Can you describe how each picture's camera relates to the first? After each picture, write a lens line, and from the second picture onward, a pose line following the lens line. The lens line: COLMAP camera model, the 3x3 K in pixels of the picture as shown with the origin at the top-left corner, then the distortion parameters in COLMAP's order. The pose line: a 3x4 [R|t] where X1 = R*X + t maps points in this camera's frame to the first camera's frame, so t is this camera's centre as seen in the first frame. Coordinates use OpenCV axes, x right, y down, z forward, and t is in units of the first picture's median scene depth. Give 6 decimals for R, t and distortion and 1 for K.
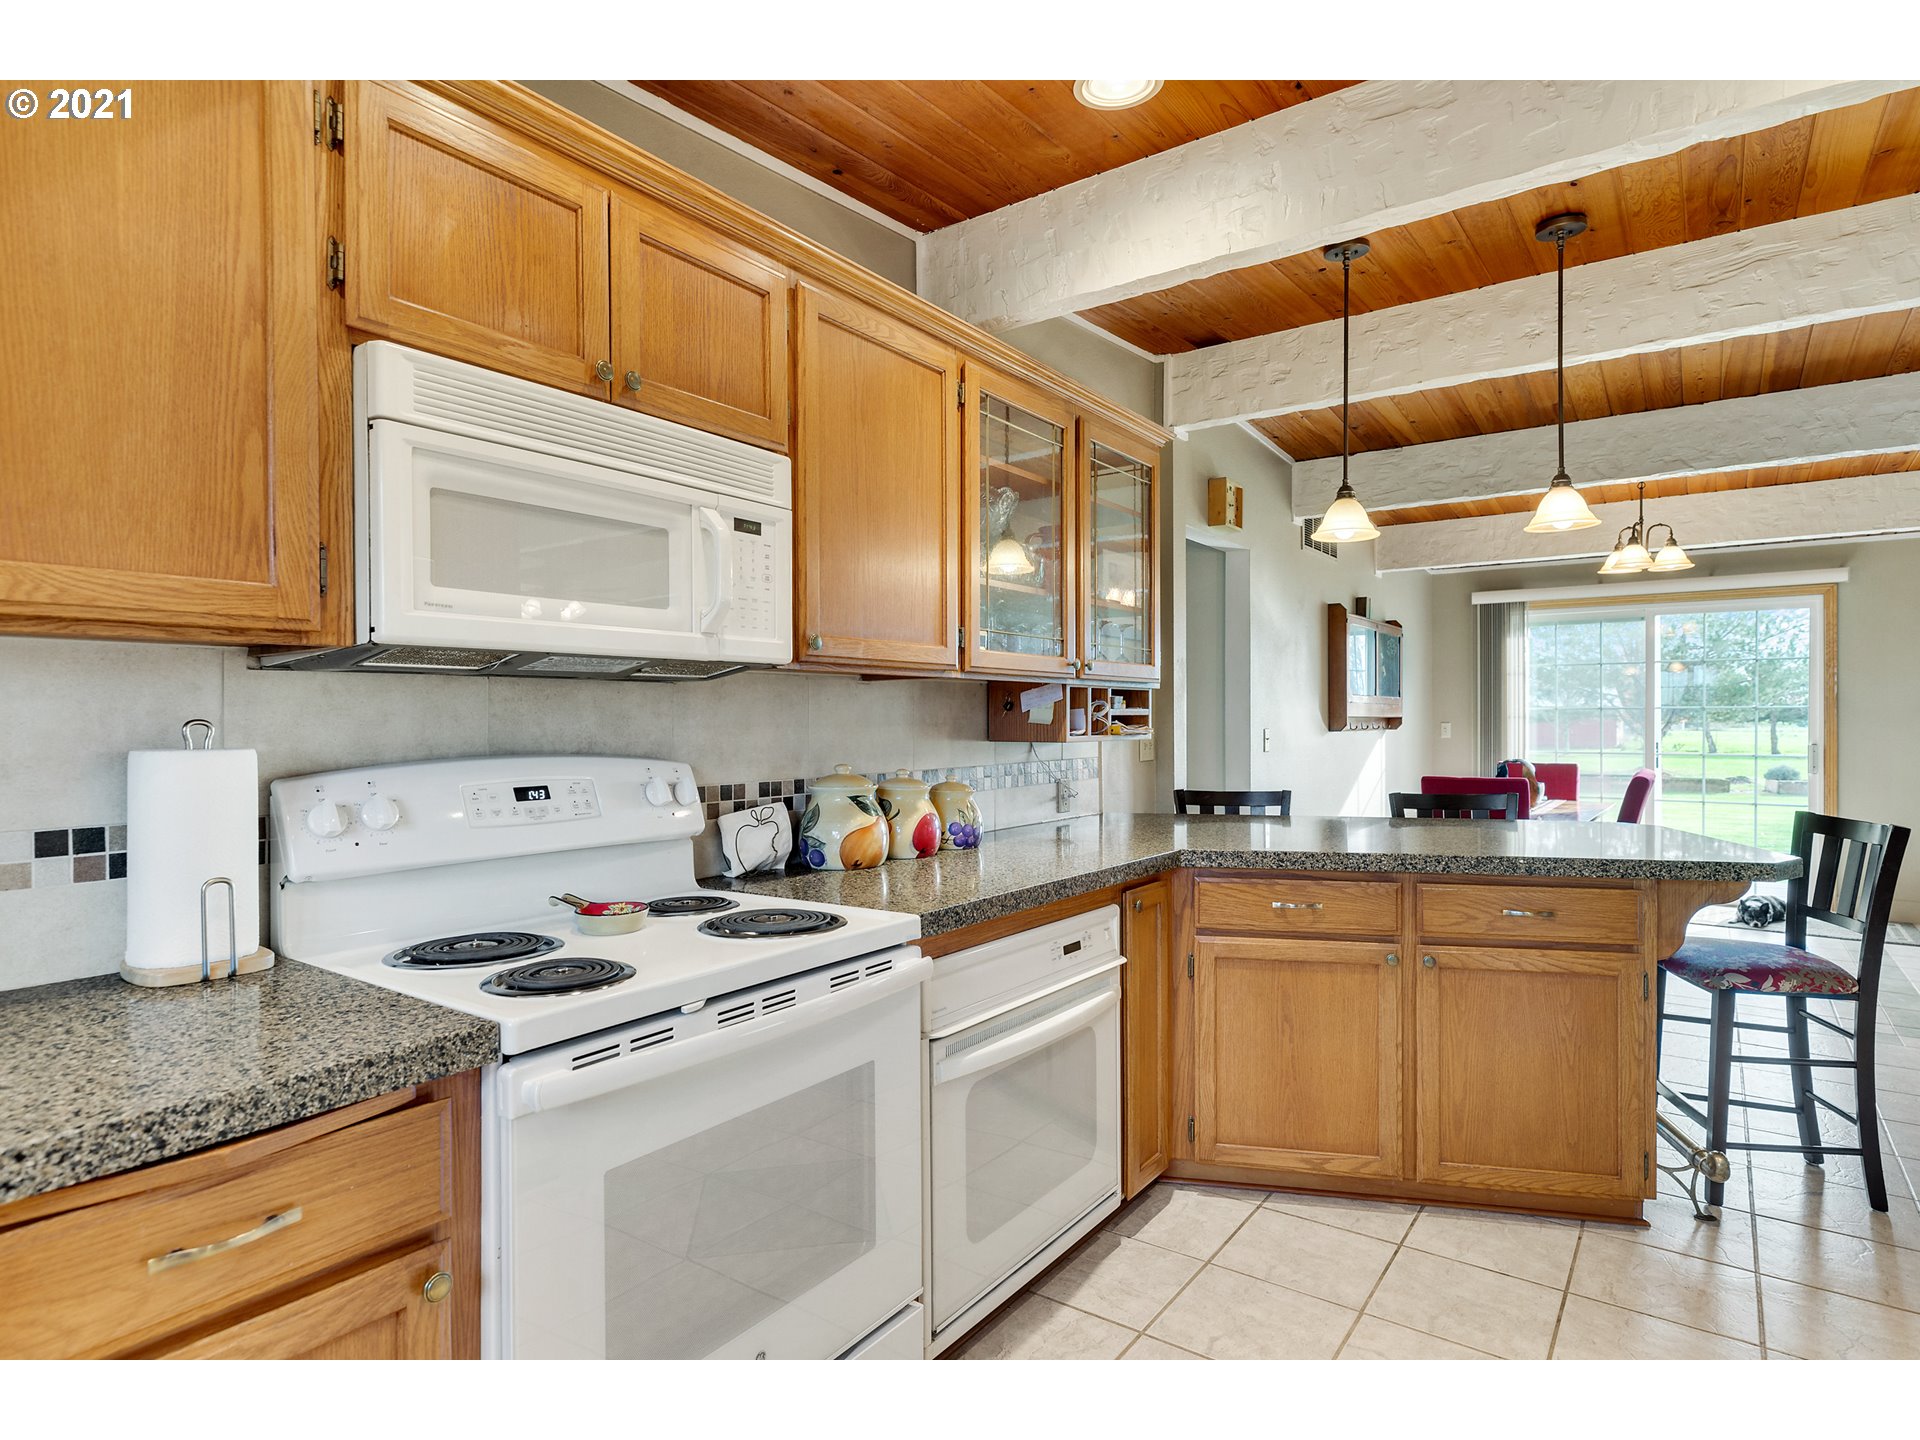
lens RADIAL K [[1027.2, 0, 971.2], [0, 1027.2, 736.1], [0, 0, 1]] dist [0.003839, 0.000664]
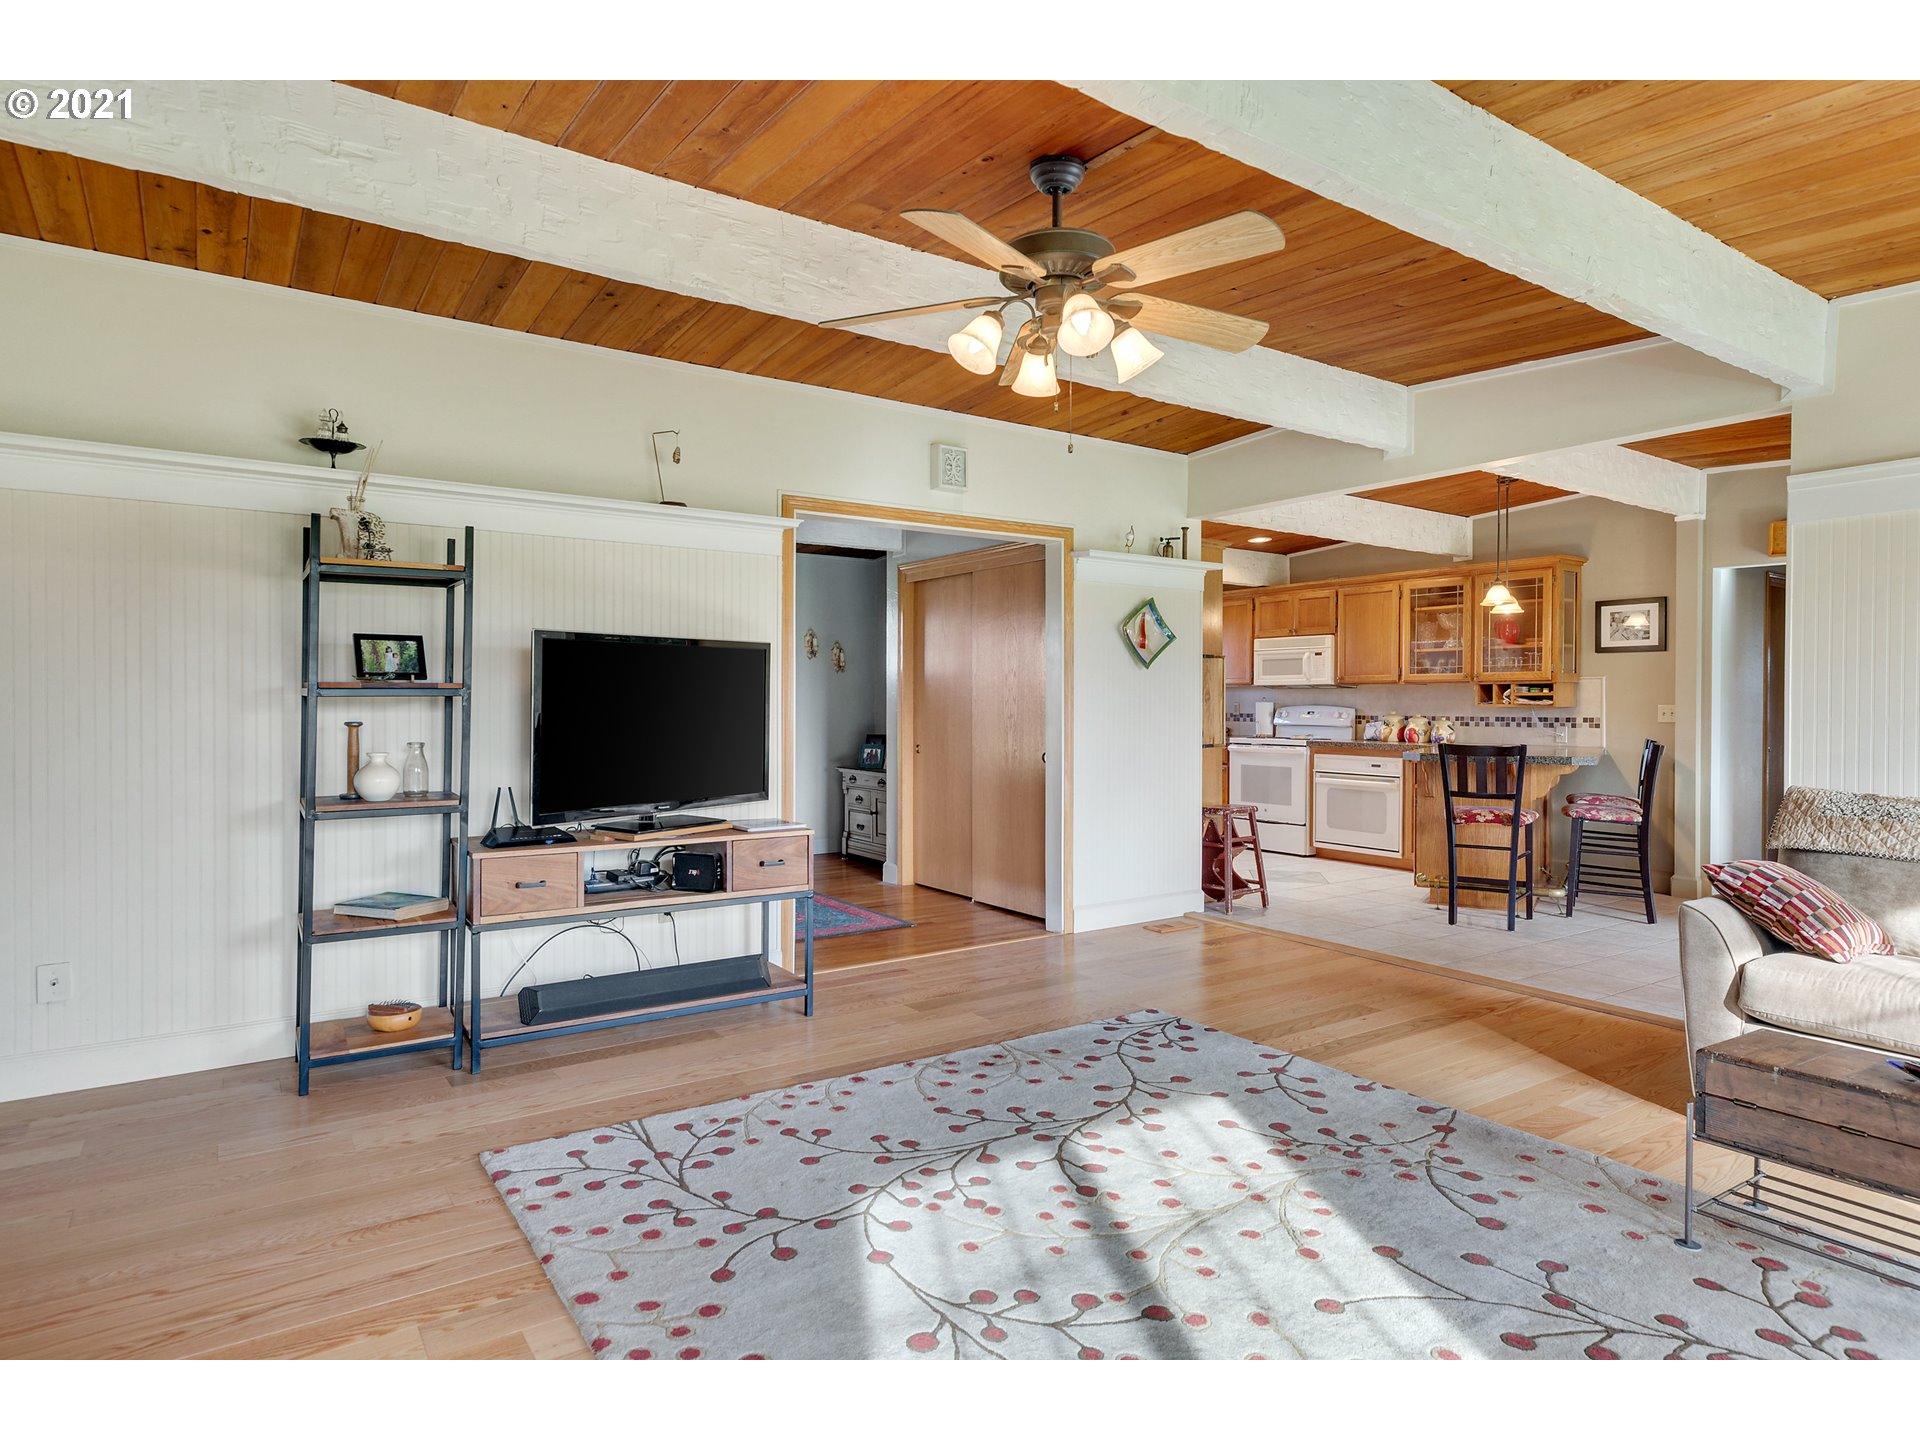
lens RADIAL K [[1080.1, 0, 962.8], [0, 1080.1, 701.9], [0, 0, 1]] dist [0.004438, 0.001540]
pose [[-0.338955, 0.010552, -0.940743, 1.378458], [-0.008898, 0.999856, 0.014421, -0.014135], [0.940760, 0.013259, -0.338813, 0.331970]]
